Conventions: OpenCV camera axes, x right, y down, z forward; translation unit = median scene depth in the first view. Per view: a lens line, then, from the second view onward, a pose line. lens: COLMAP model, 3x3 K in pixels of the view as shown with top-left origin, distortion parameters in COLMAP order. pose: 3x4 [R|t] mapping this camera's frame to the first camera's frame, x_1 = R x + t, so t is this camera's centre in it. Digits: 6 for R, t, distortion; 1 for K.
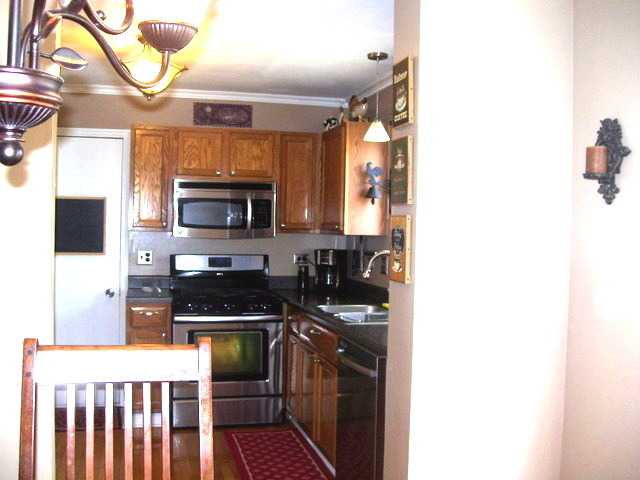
lens RADIAL K [[678.4, 0, 320.0], [0, 678.4, 240.0], [0, 0, 1]] dist [-0.192515, 0.148902]
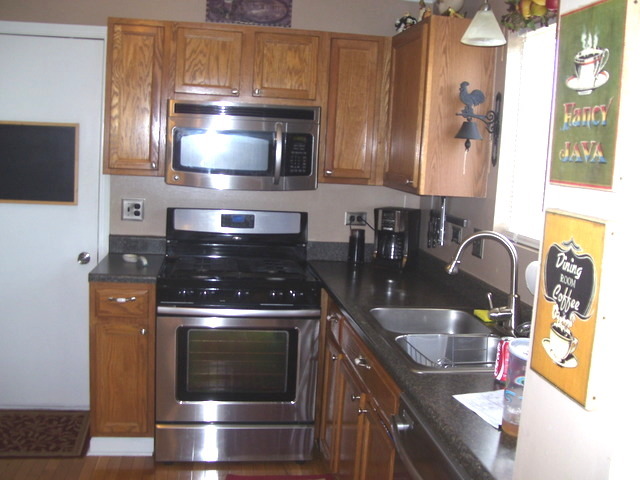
lens RADIAL K [[678.4, 0, 320.0], [0, 678.4, 240.0], [0, 0, 1]] dist [-0.192515, 0.148902]
pose [[0.993898, 0.049123, -0.098766, 0.007038], [-0.037904, 0.992938, 0.112415, -0.030388], [0.103590, -0.107985, 0.988741, 0.325698]]
